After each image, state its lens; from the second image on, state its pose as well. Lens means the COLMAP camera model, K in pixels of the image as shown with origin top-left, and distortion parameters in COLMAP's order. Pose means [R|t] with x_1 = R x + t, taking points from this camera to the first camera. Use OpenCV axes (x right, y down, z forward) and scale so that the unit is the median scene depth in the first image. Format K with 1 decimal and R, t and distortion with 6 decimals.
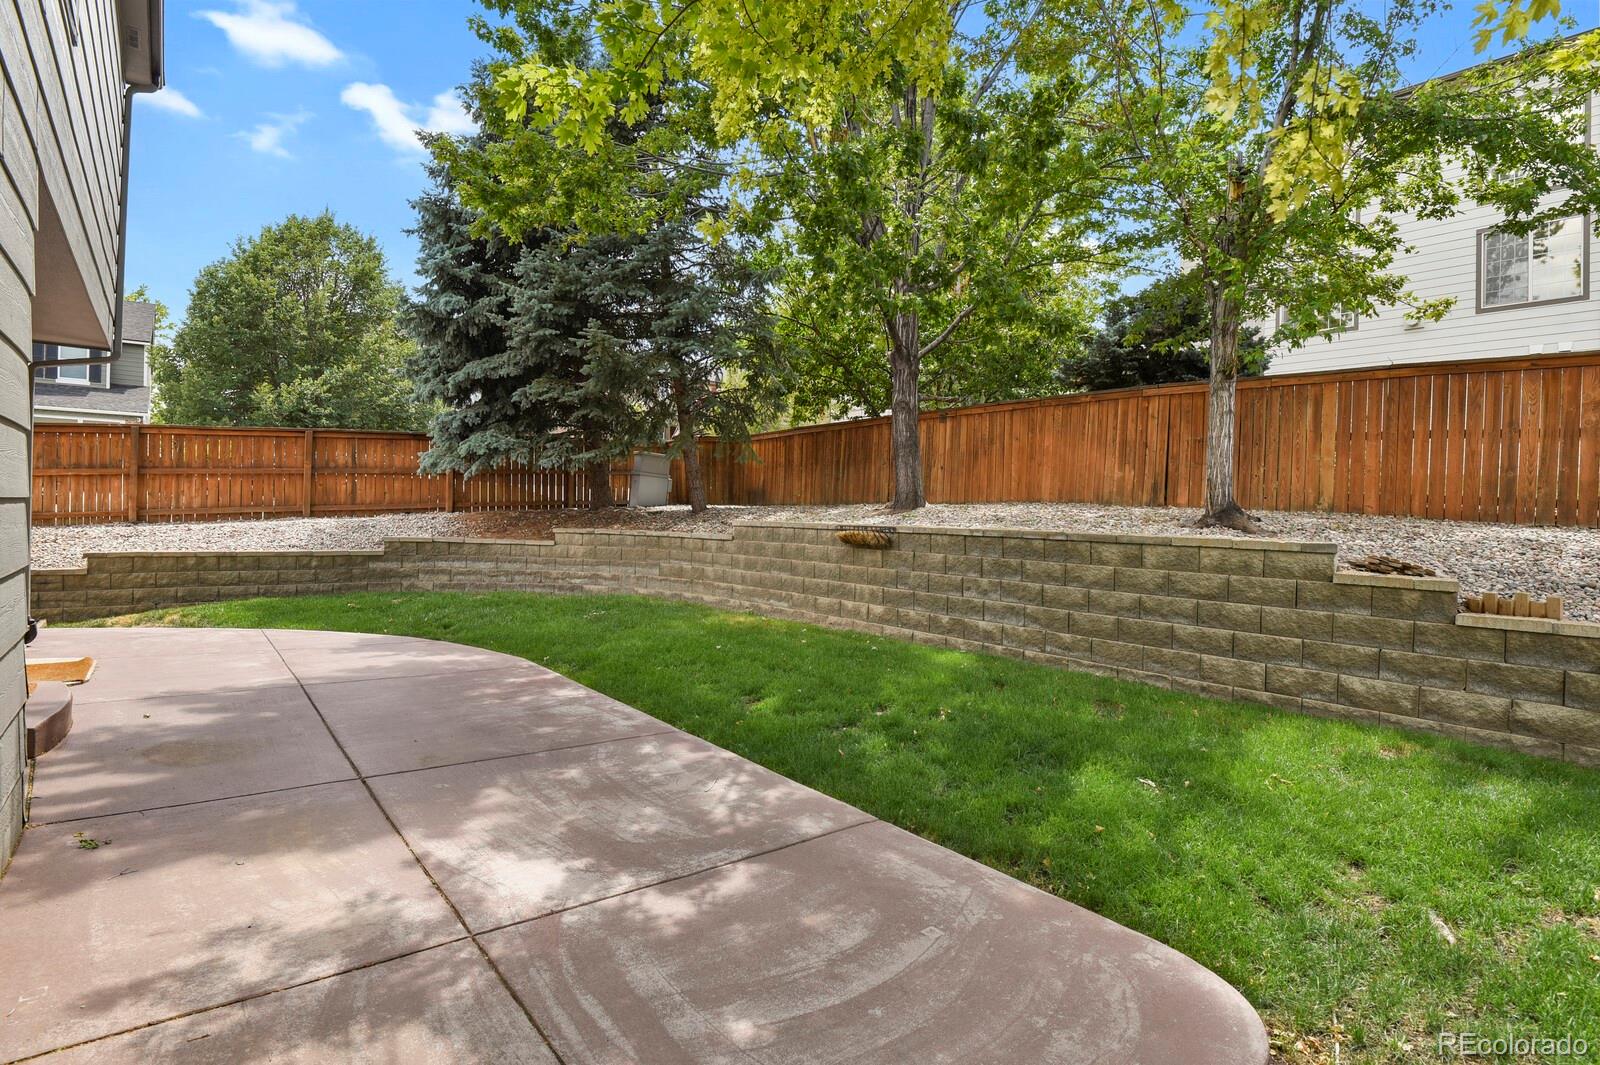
lens RADIAL K [[778.8, 0, 797.5], [0, 778.8, 529.8], [0, 0, 1]] dist [0.002480, 0.000102]
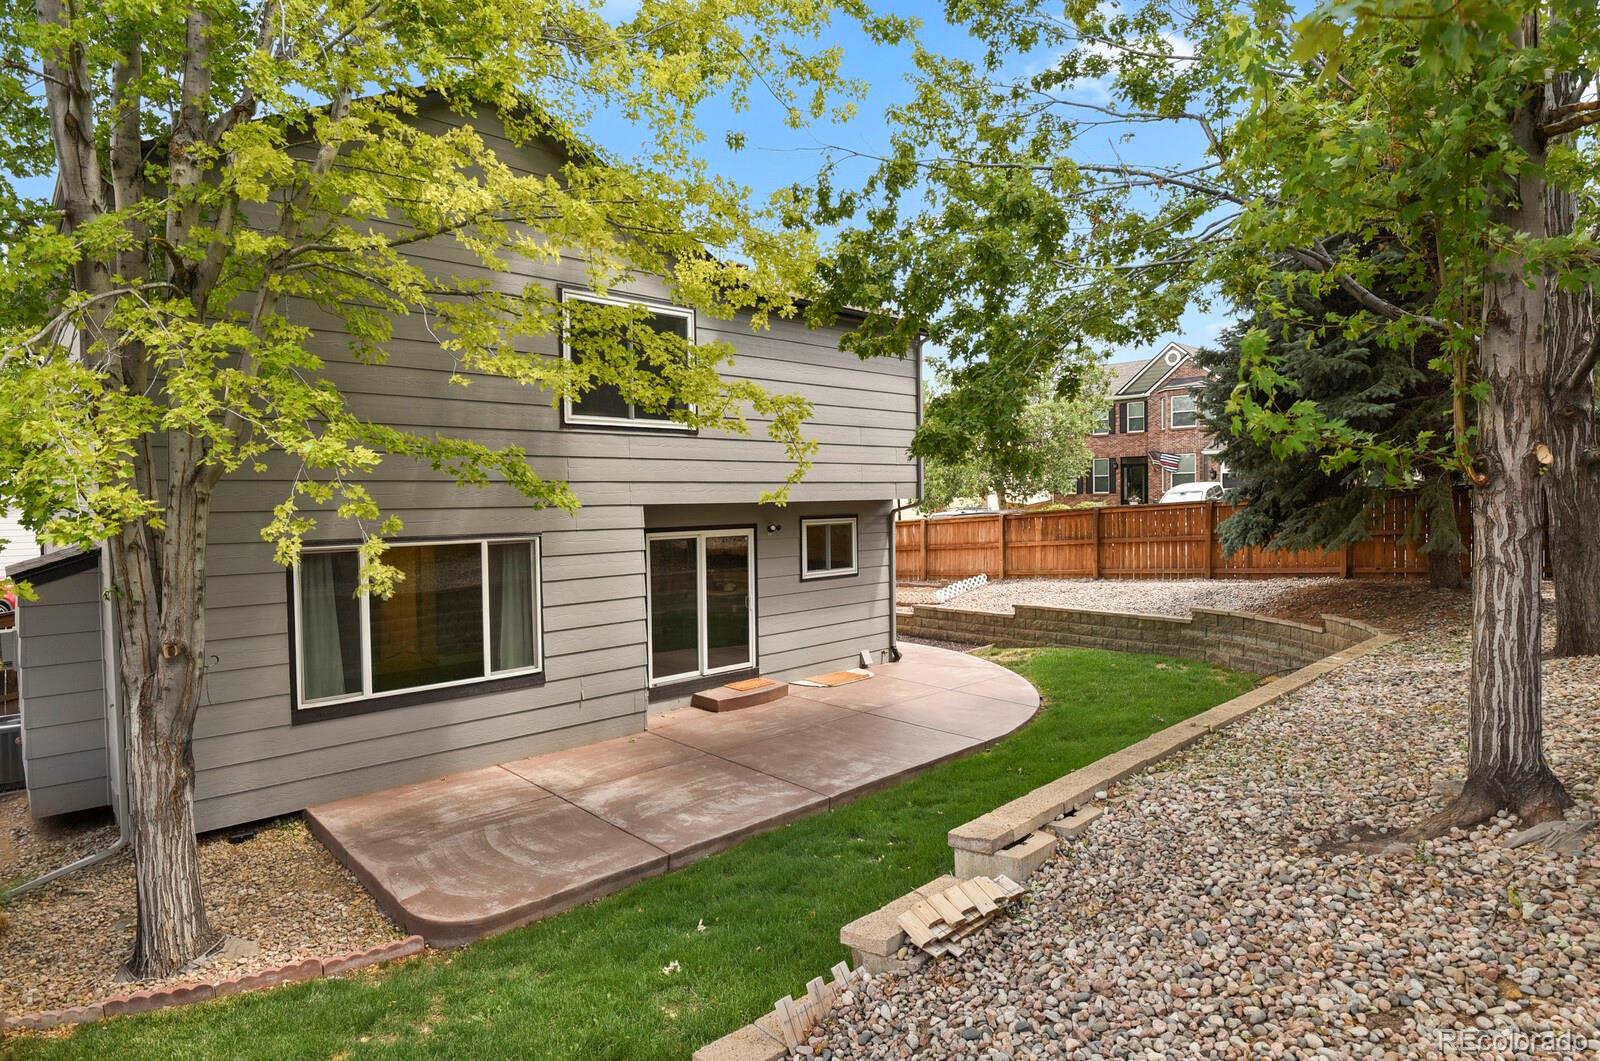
lens RADIAL K [[842.9, 0, 799.2], [0, 842.9, 528.1], [0, 0, 1]] dist [-0.000830, -0.000173]
pose [[0.084120, 0.002796, -0.996452, 0.944288], [0.001323, 0.999995, 0.002918, -0.165695], [0.996455, -0.001564, 0.084115, 0.546844]]
